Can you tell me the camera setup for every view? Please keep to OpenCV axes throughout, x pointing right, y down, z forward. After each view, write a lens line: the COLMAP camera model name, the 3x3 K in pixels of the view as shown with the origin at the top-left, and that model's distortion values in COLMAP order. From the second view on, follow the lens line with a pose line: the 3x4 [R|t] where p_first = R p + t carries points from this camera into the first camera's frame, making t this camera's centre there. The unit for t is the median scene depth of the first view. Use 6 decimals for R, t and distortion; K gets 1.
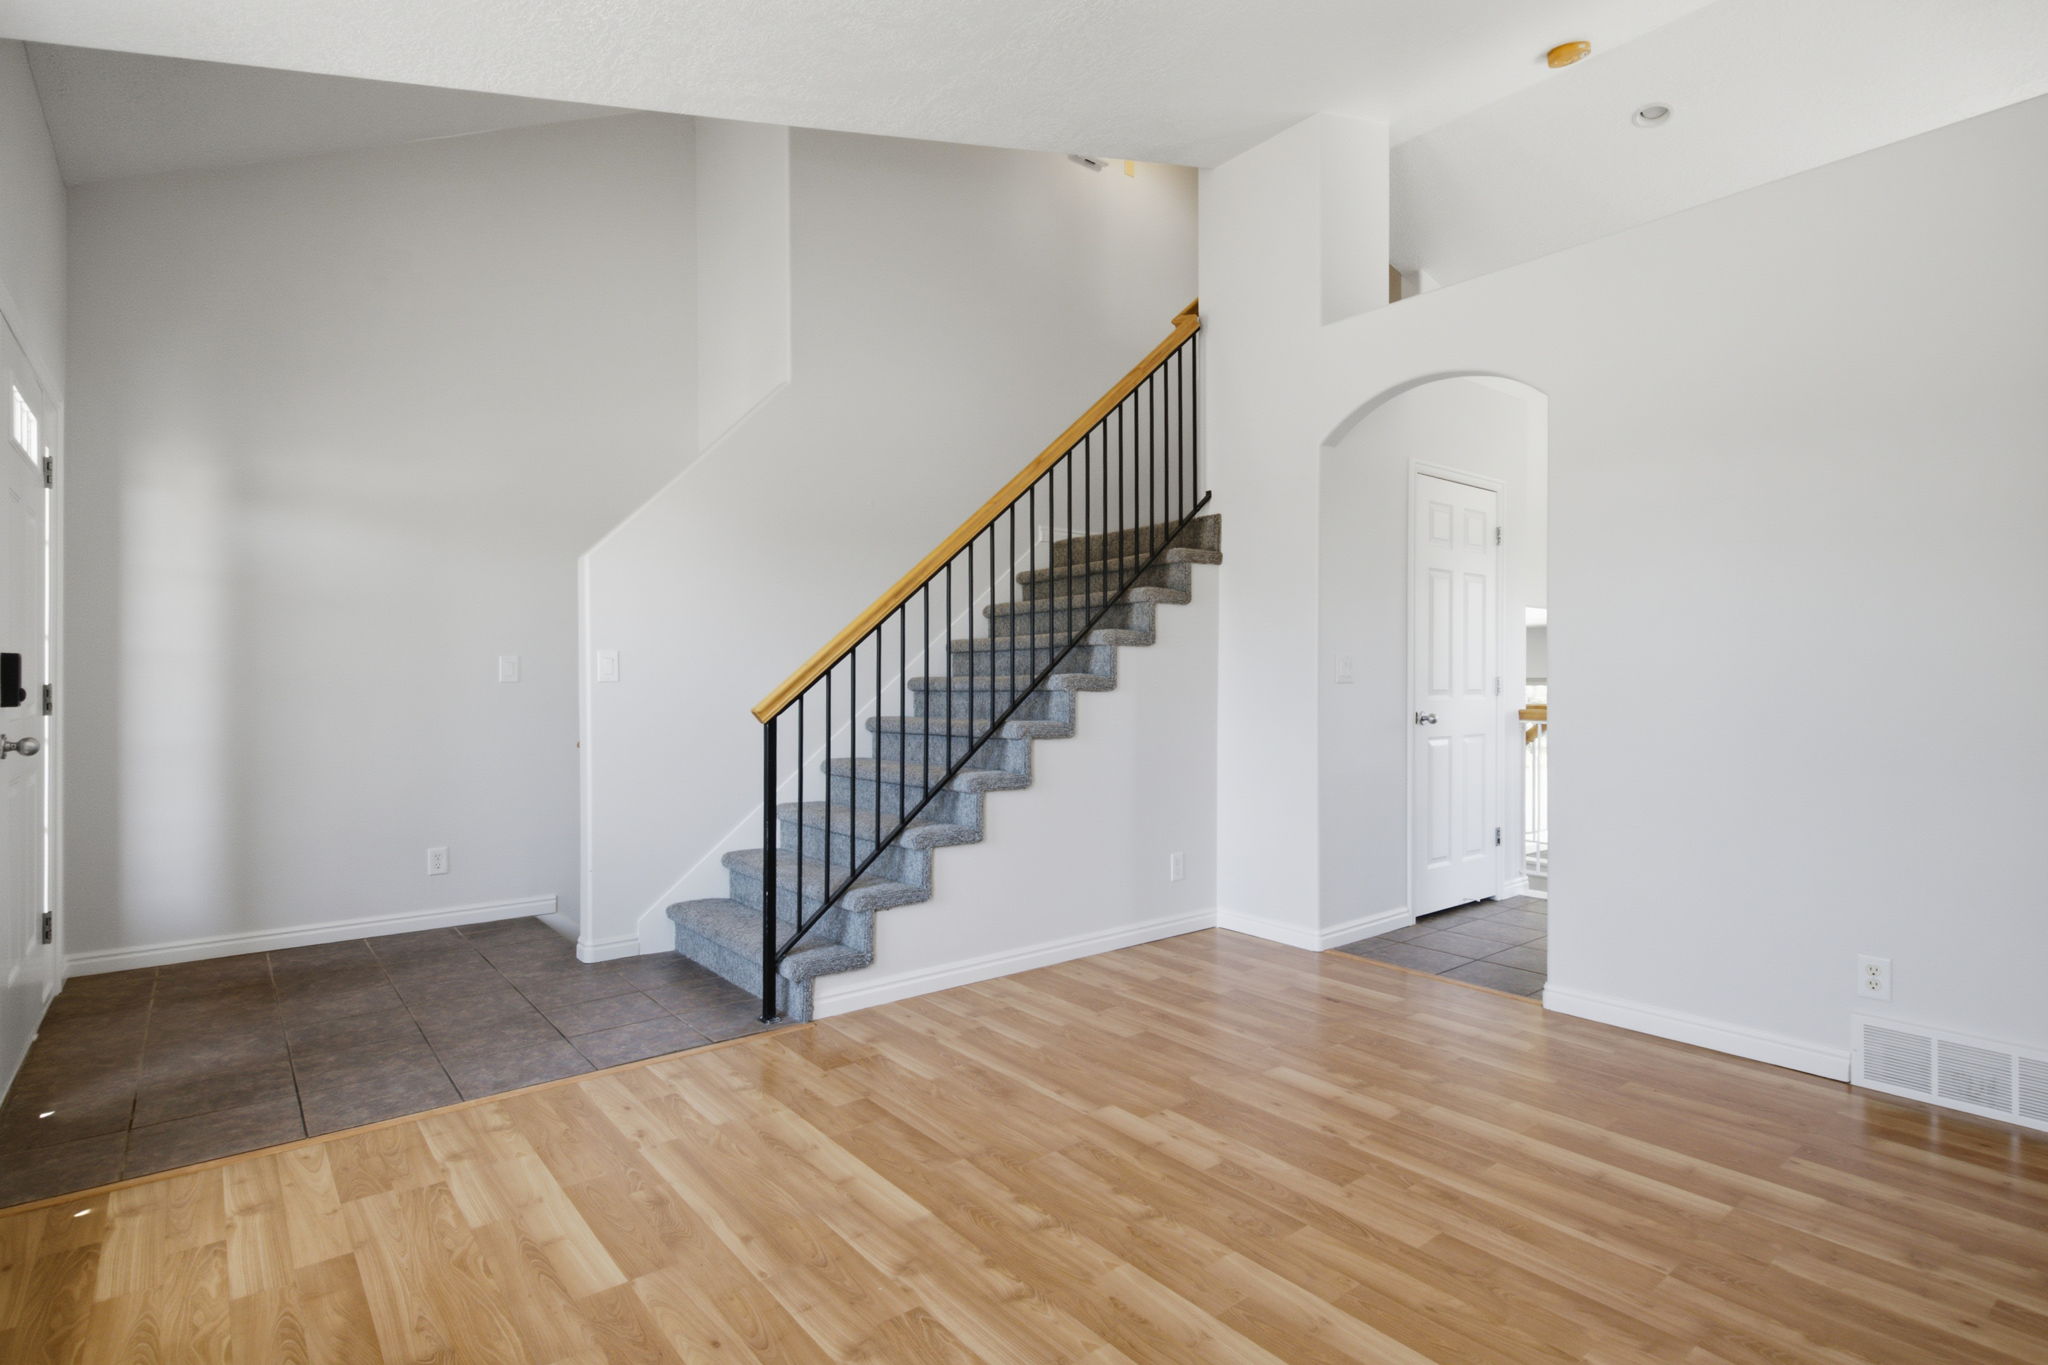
lens RADIAL K [[999.4, 0, 1029.1], [0, 999.4, 675.5], [0, 0, 1]] dist [0.010956, -0.000255]
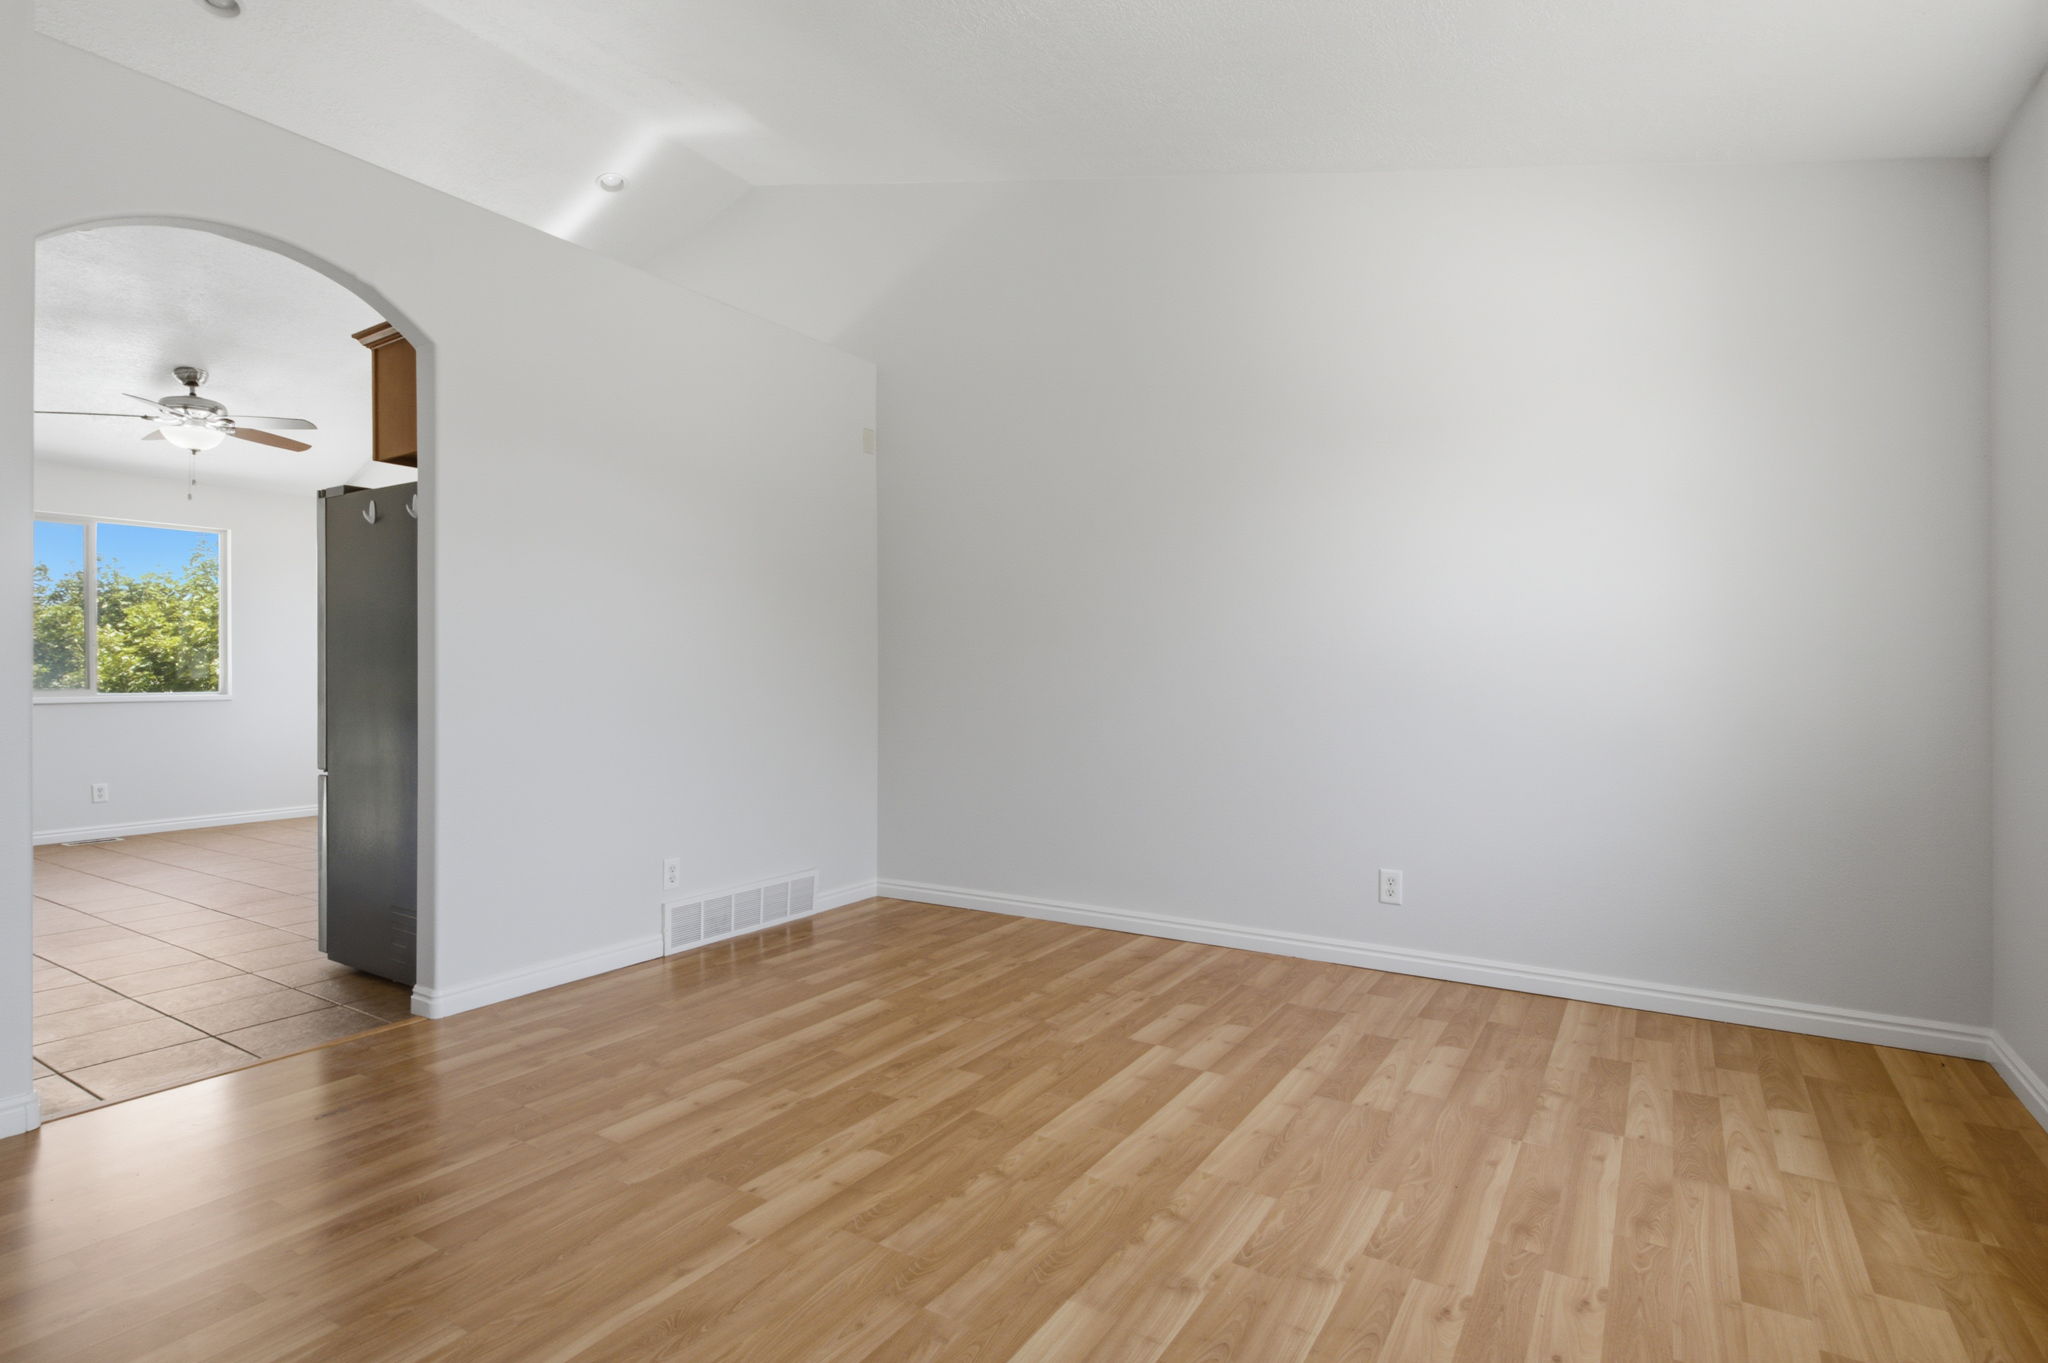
lens RADIAL K [[1016.6, 0, 1014.8], [0, 1016.6, 668.2], [0, 0, 1]] dist [0.007741, -0.000217]
pose [[-0.307592, 0.013180, 0.951427, -0.736412], [-0.005795, 0.999860, -0.015725, 0.037039], [-0.951501, -0.010351, -0.307472, 1.101949]]
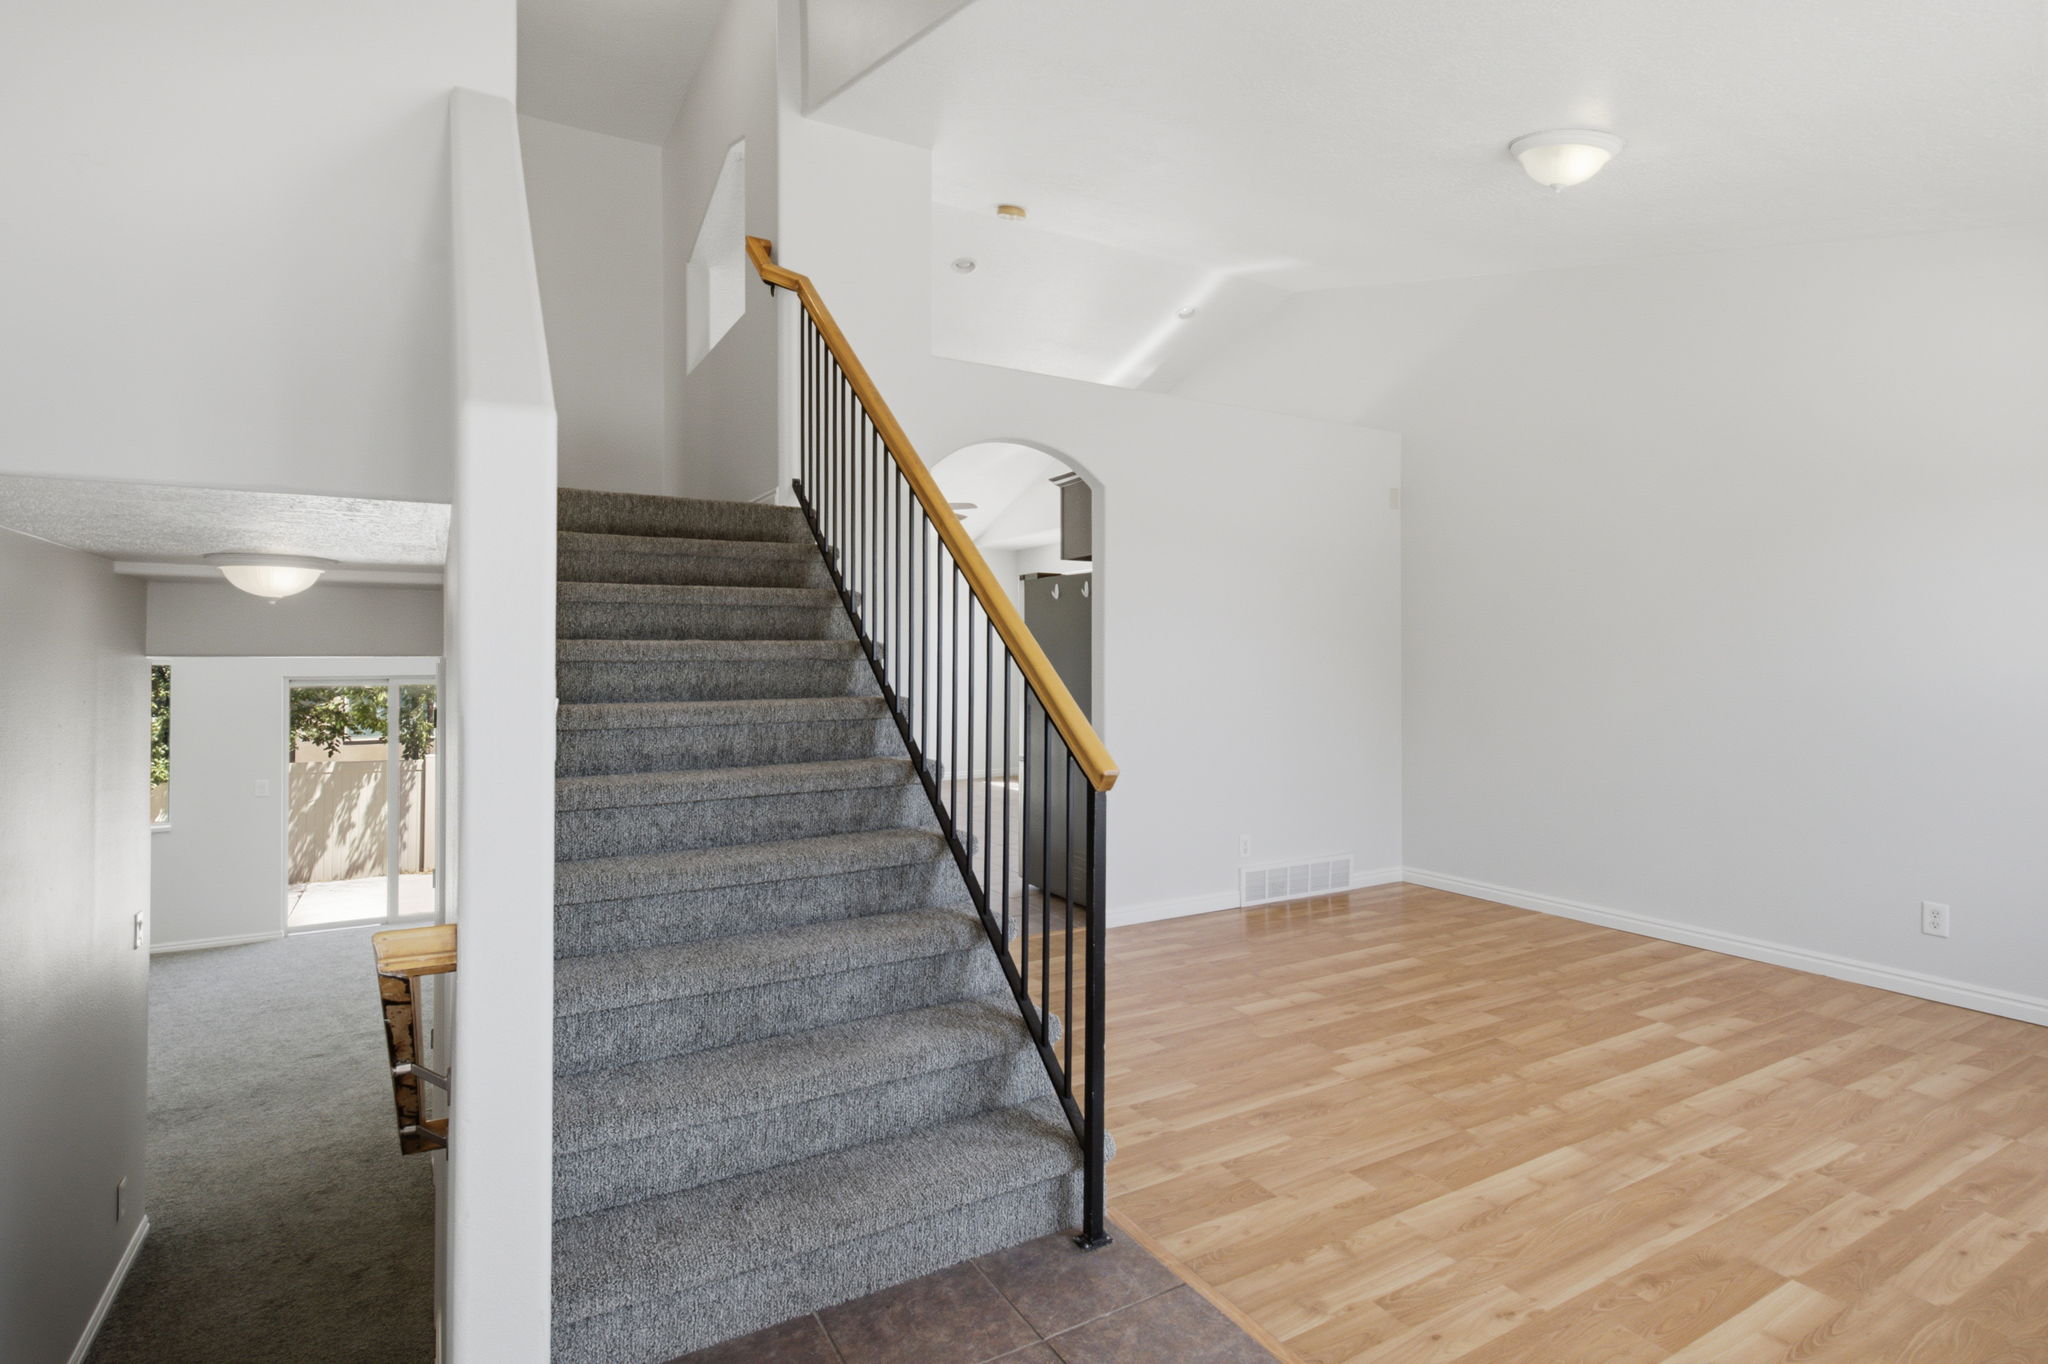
lens RADIAL K [[1016.6, 0, 1014.8], [0, 1016.6, 668.7], [0, 0, 1]] dist [0.007741, -0.000217]
pose [[0.160147, -0.007391, 0.987066, -1.236808], [-0.010138, 0.999907, 0.009132, -0.053177], [-0.987041, -0.011469, 0.160057, 1.258978]]
